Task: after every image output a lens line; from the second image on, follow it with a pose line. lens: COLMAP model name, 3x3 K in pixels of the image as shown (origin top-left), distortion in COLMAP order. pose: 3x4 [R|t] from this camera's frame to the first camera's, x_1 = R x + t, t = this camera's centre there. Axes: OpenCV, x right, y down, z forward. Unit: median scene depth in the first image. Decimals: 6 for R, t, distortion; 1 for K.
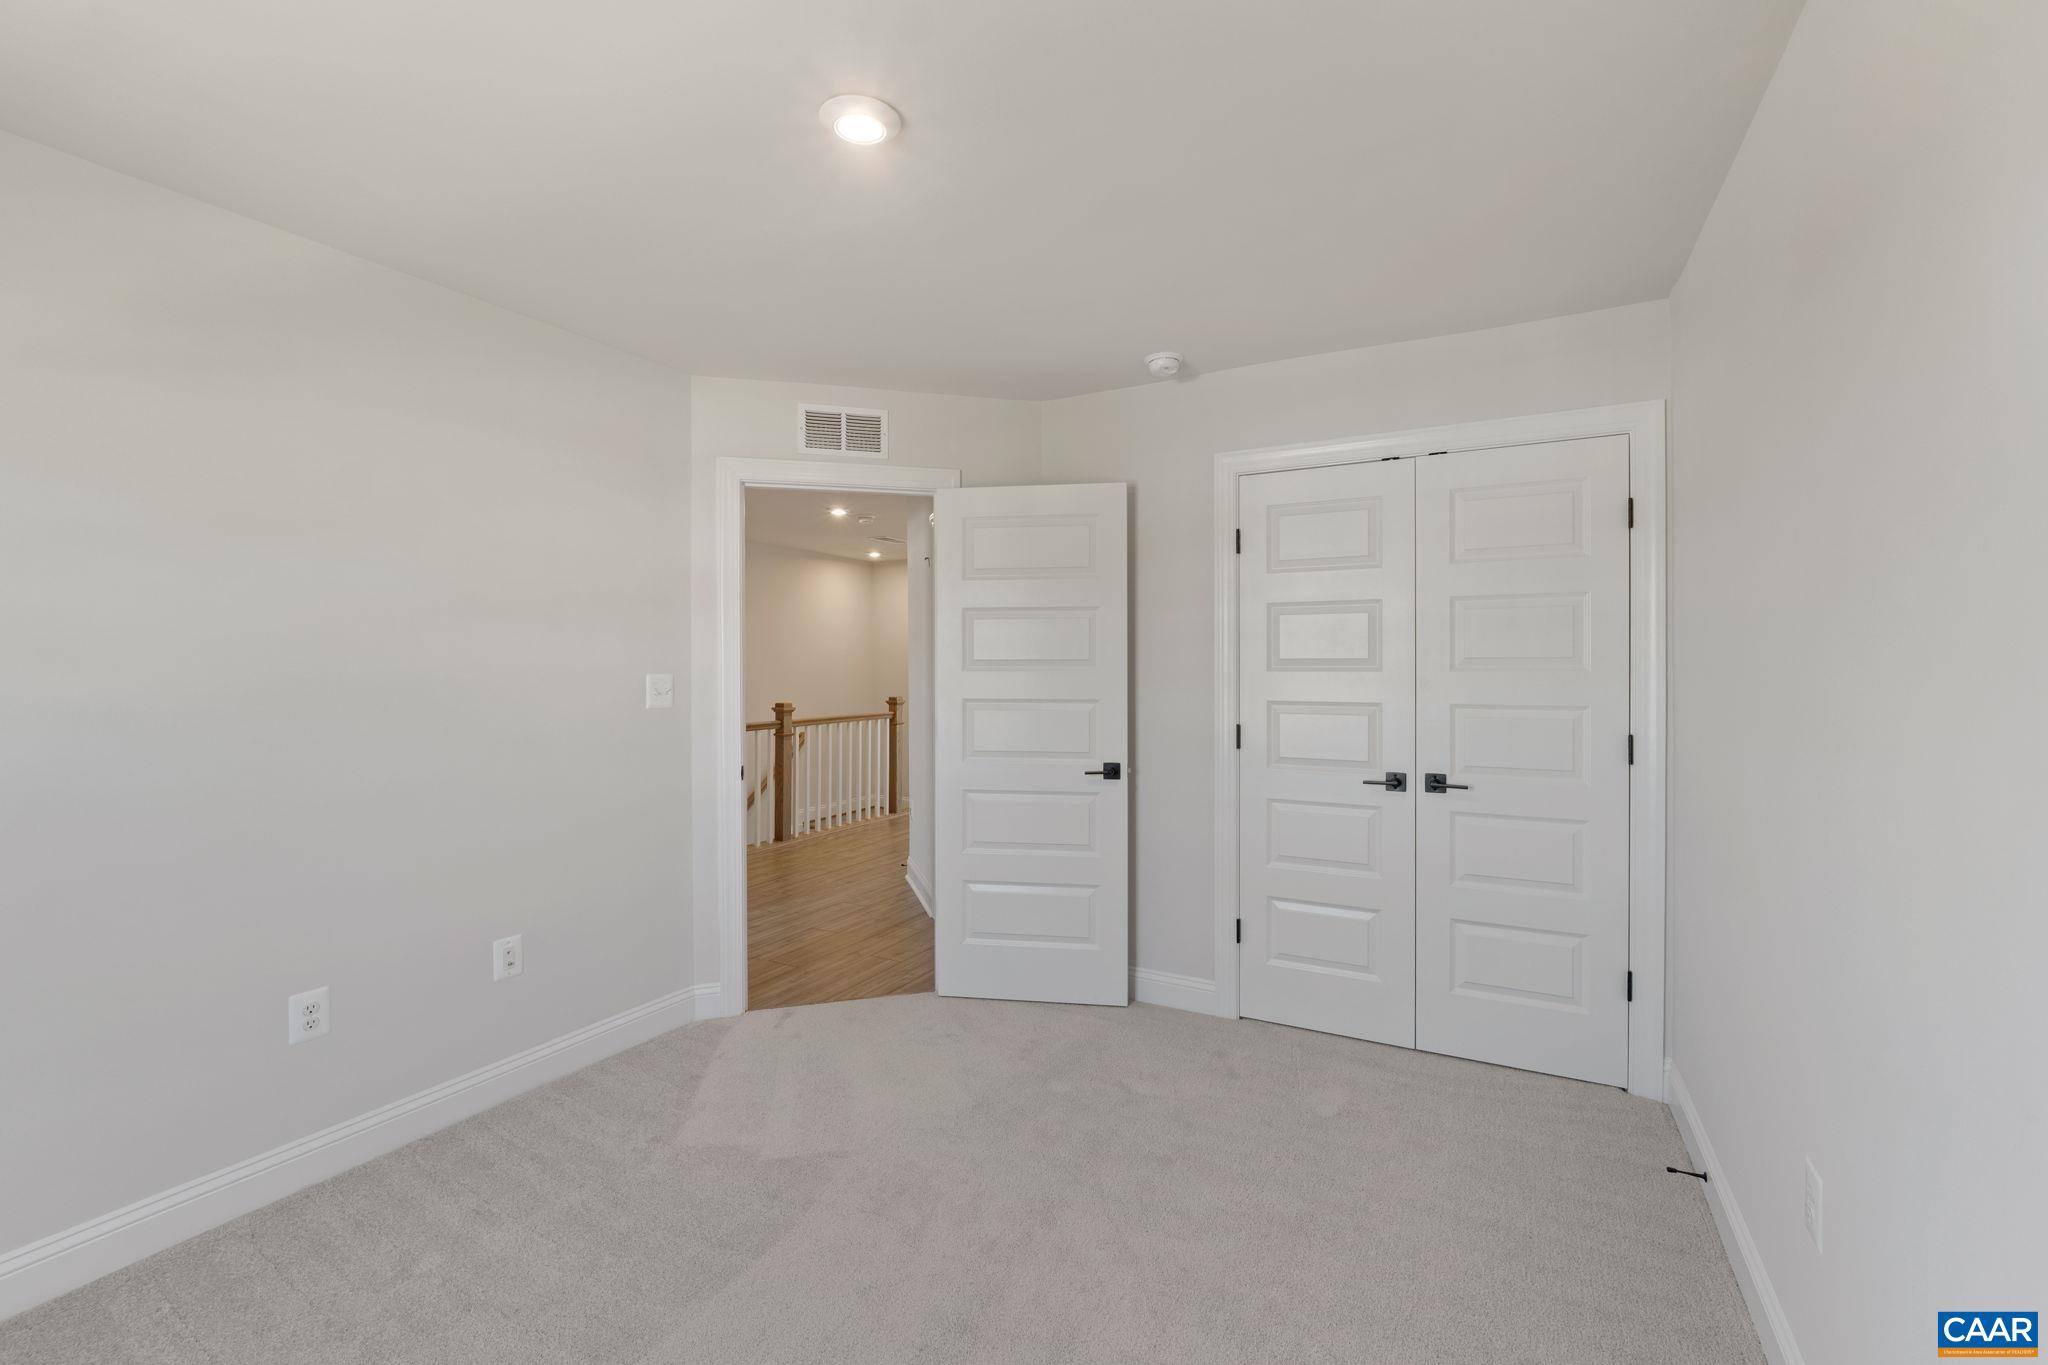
lens RADIAL K [[886.7, 0, 1028.1], [0, 886.7, 687.7], [0, 0, 1]] dist [-0.000434, -0.000182]
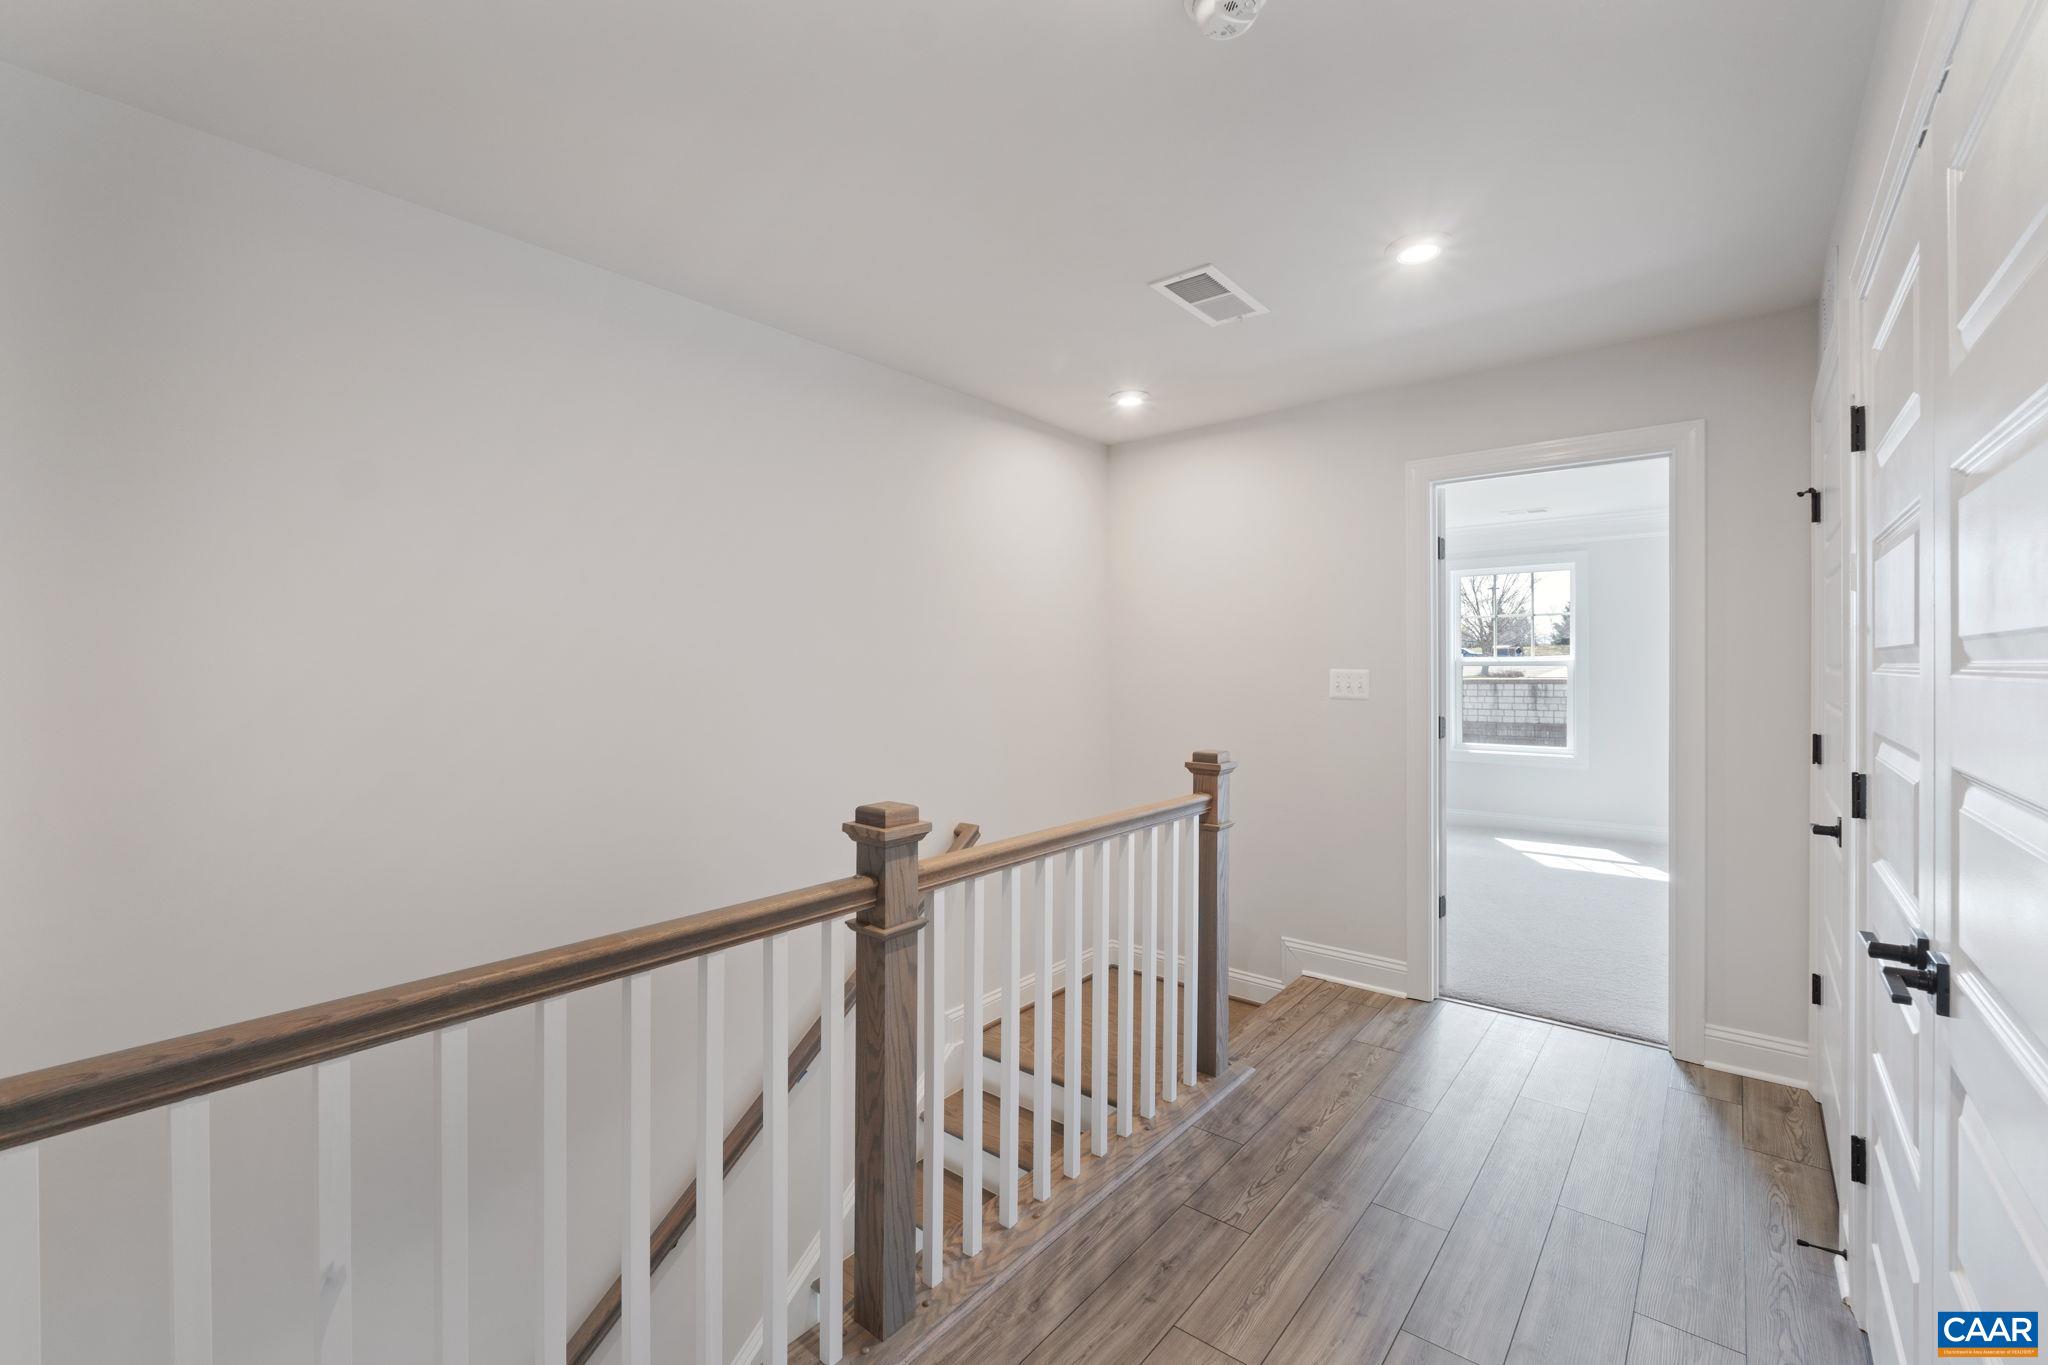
lens RADIAL K [[886.7, 0, 1020.0], [0, 886.7, 676.1], [0, 0, 1]] dist [-0.000434, -0.000182]
pose [[0.982687, -0.009412, -0.185036, -0.164514], [0.005674, 0.999769, -0.020723, -0.013927], [0.185188, 0.019314, 0.982513, 0.655420]]
